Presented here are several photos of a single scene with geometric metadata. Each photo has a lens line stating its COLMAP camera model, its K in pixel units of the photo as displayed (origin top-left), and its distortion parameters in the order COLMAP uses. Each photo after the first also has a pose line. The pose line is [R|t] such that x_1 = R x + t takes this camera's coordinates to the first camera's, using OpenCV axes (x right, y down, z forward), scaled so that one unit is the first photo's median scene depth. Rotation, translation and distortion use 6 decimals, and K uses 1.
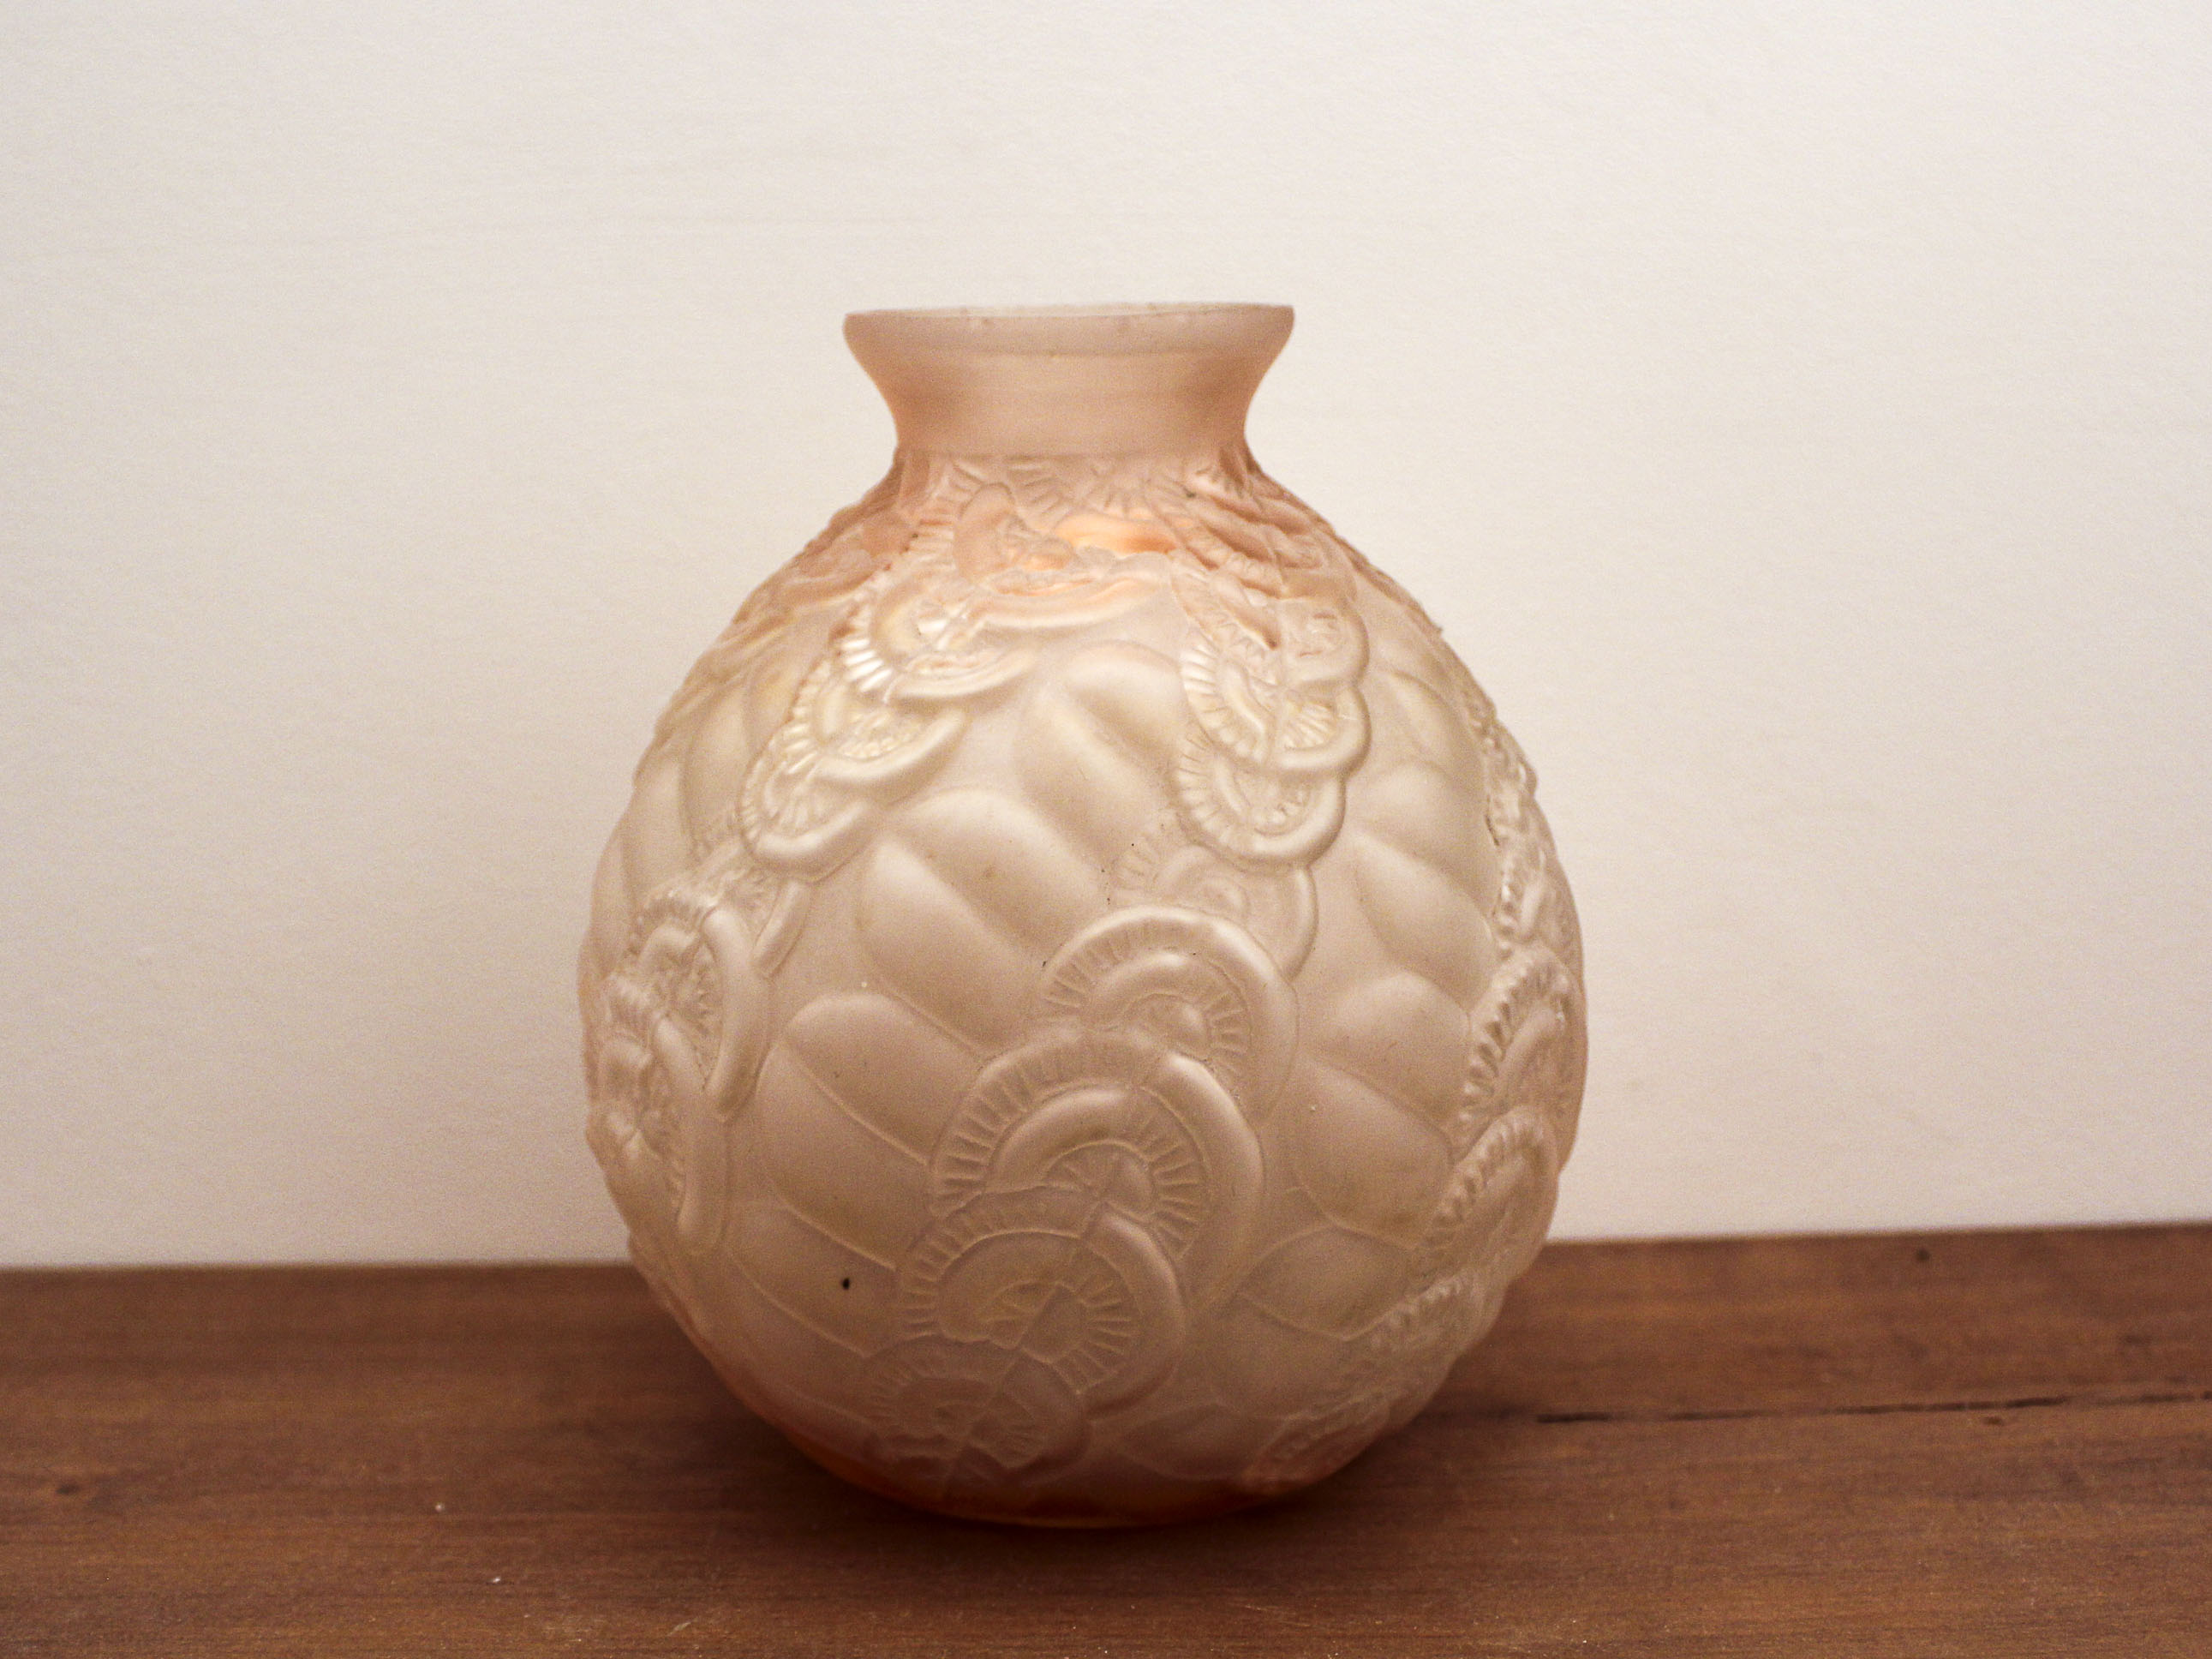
lens RADIAL K [[2792.3, 0, 1099.4], [0, 2792.3, 845.4], [0, 0, 1]] dist [-0.046482, 0.000000]
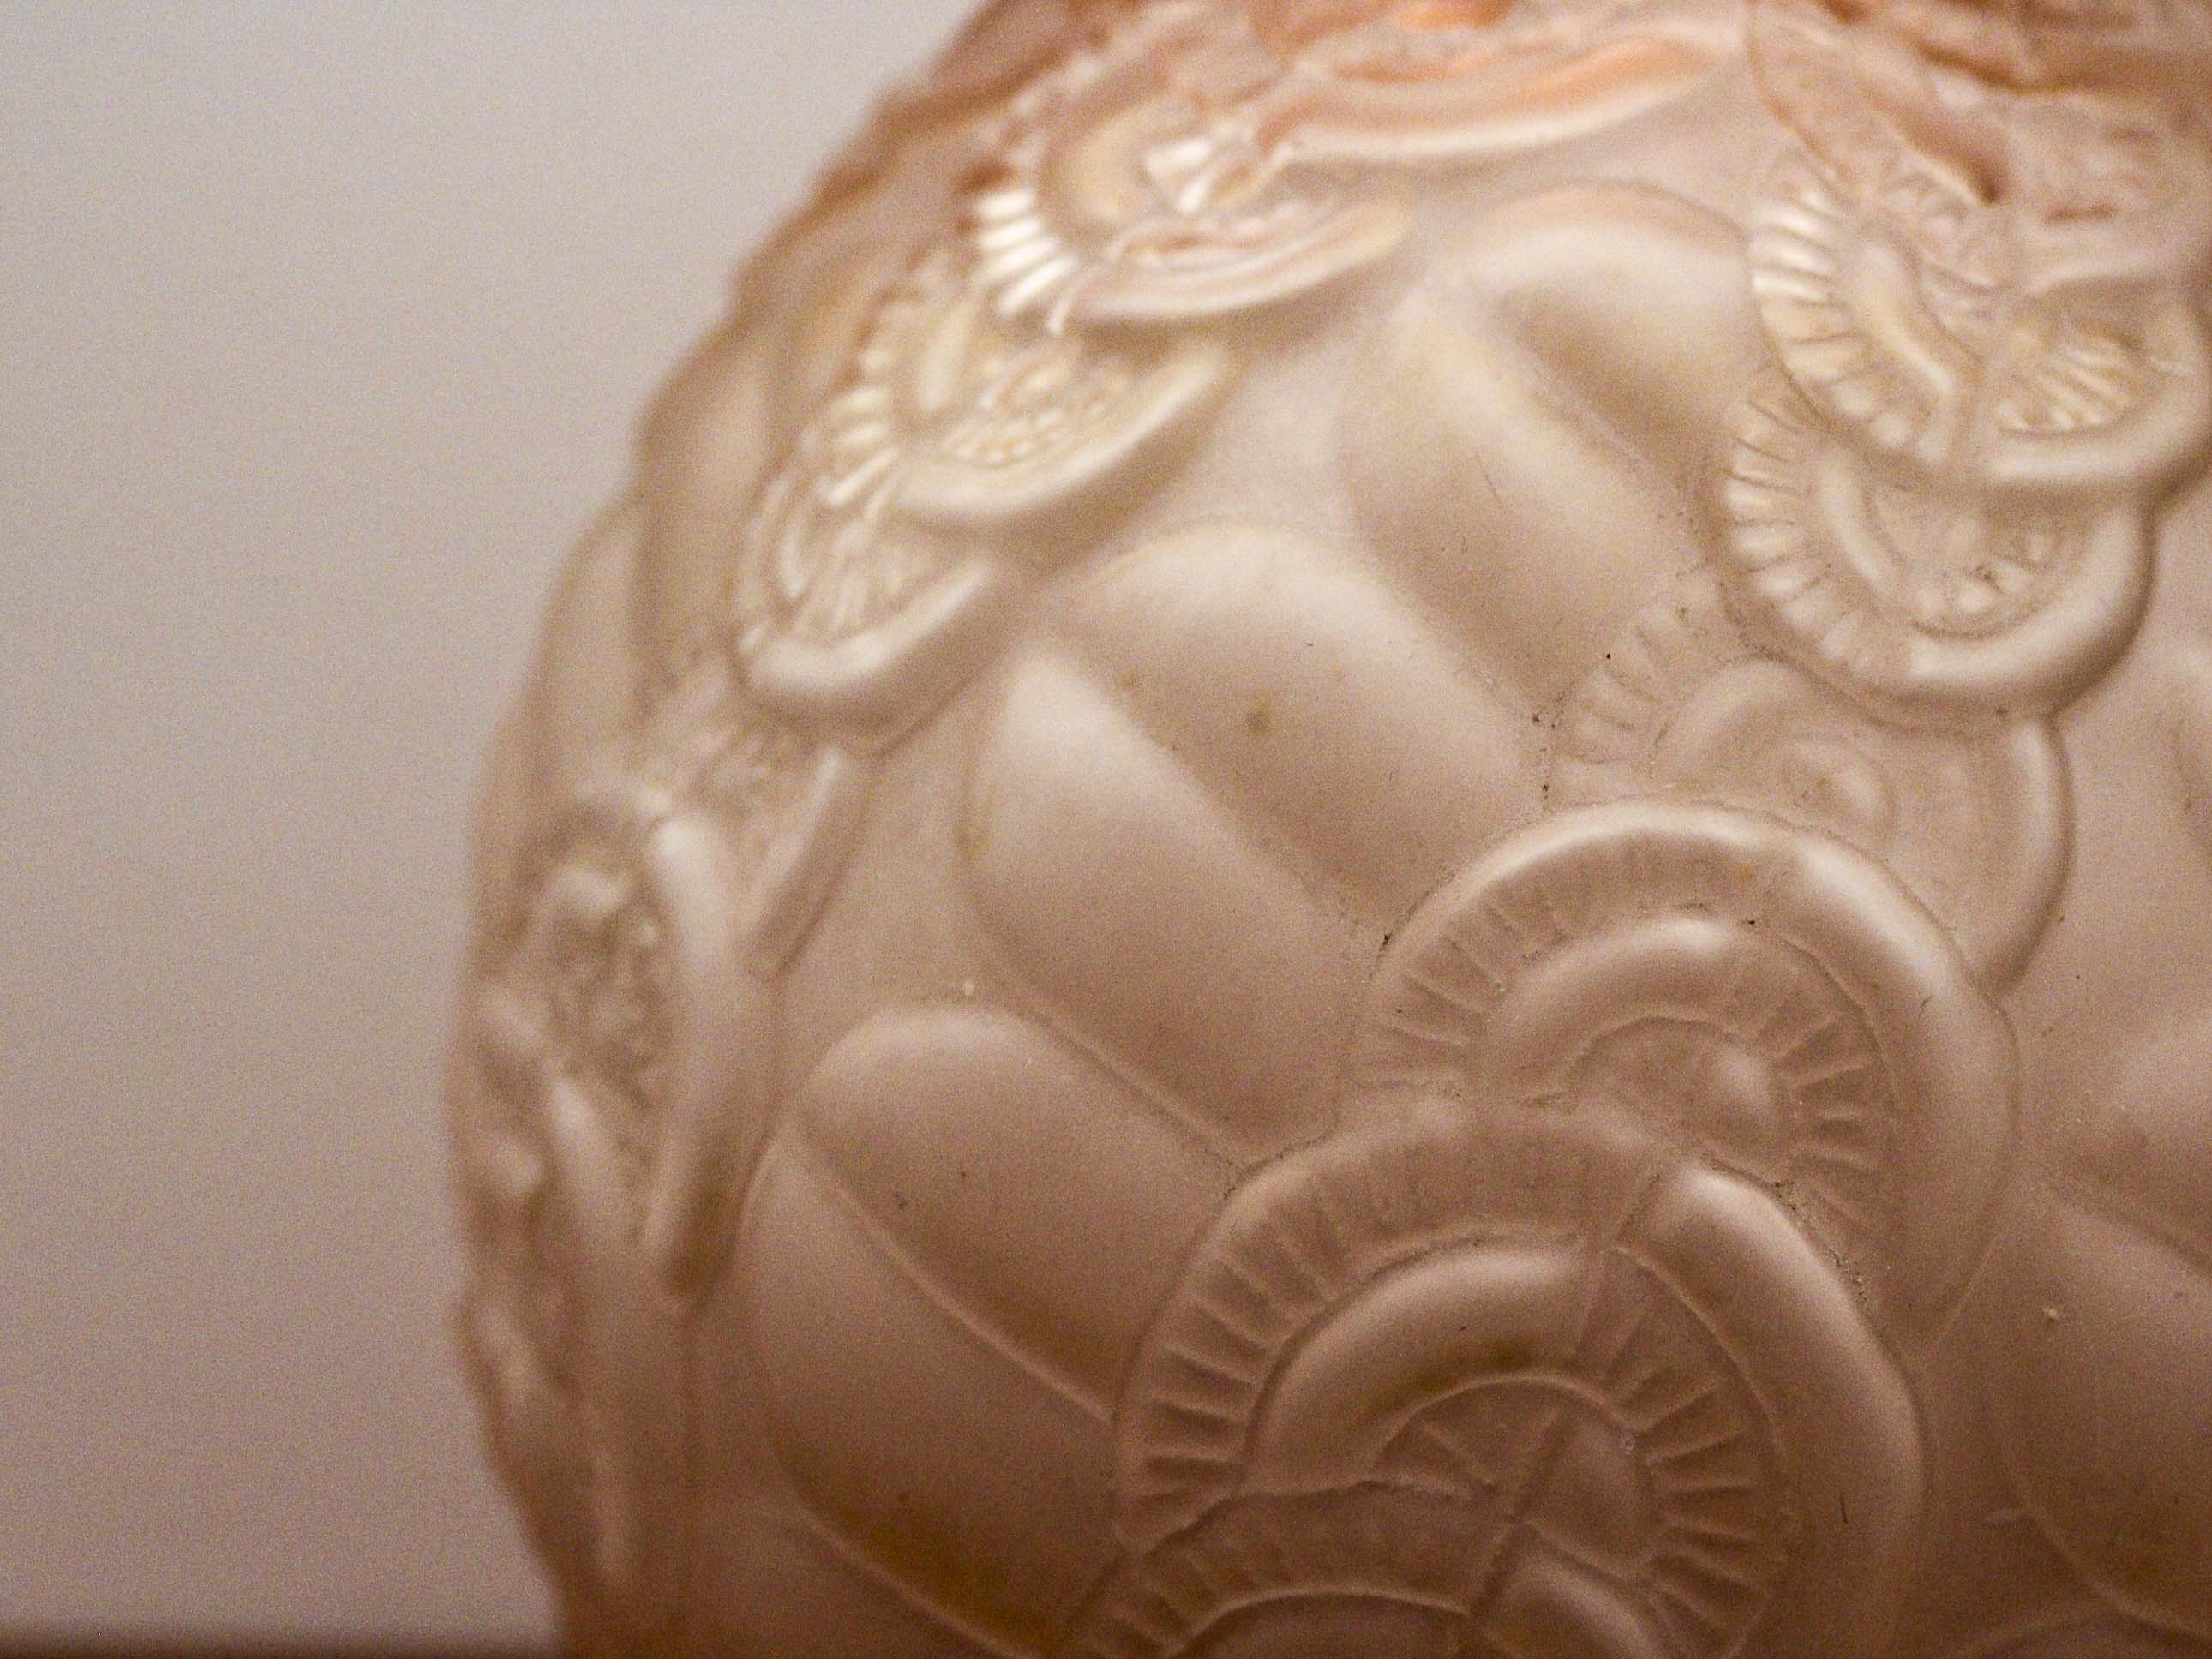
lens RADIAL K [[5224.2, 0, 1111.8], [0, 5224.2, 817.2], [0, 0, 1]] dist [-0.006595, 0.000000]
pose [[0.982833, 0.010733, -0.184185, 0.080220], [-0.015997, 0.999504, -0.027116, 0.044506], [0.183803, 0.029597, 0.982517, 0.227441]]
